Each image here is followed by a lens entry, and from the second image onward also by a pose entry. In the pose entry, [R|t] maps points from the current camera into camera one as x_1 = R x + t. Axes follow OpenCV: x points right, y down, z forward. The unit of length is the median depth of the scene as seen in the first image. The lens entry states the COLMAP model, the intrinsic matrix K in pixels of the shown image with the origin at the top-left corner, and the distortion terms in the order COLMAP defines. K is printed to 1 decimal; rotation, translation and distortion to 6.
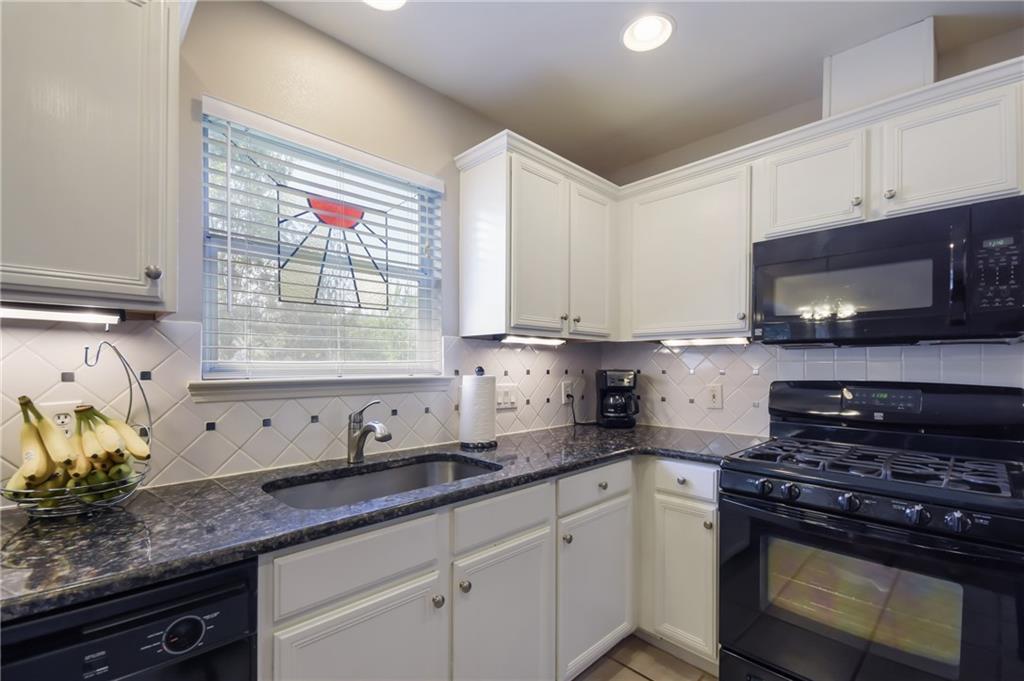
lens RADIAL K [[446.6, 0, 505.5], [0, 446.6, 368.7], [0, 0, 1]] dist [0.002642, -0.000334]
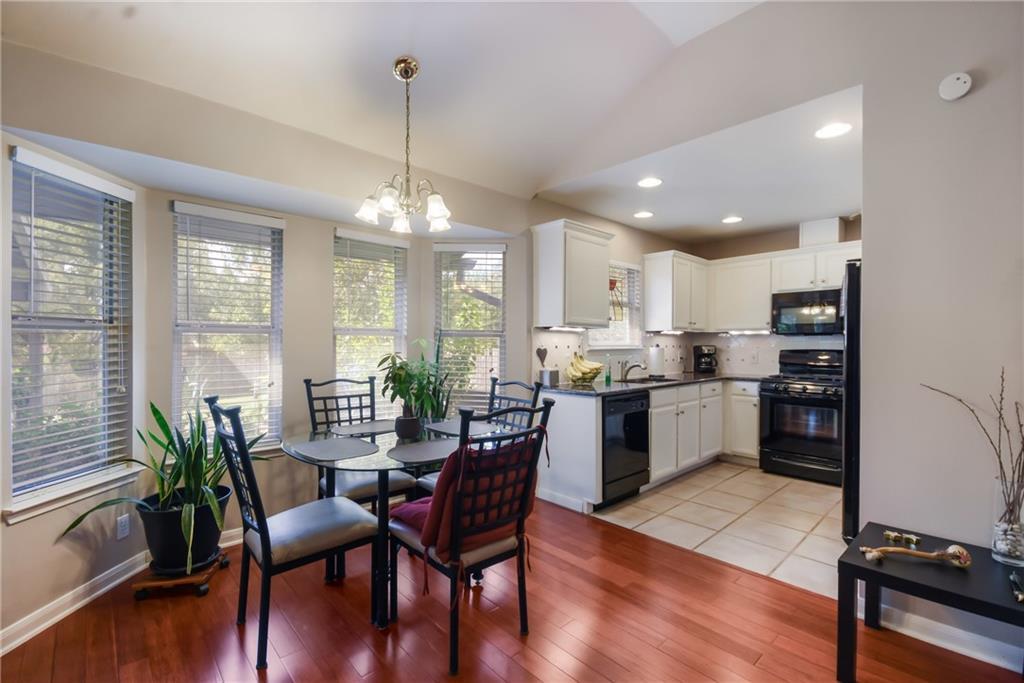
lens RADIAL K [[453.4, 0, 513.3], [0, 453.4, 345.5], [0, 0, 1]] dist [0.030138, -0.018537]
pose [[0.999980, 0.000258, -0.006283, -0.871452], [-0.000276, 0.999996, -0.002783, 0.012242], [0.006282, 0.002785, 0.999976, -1.552735]]
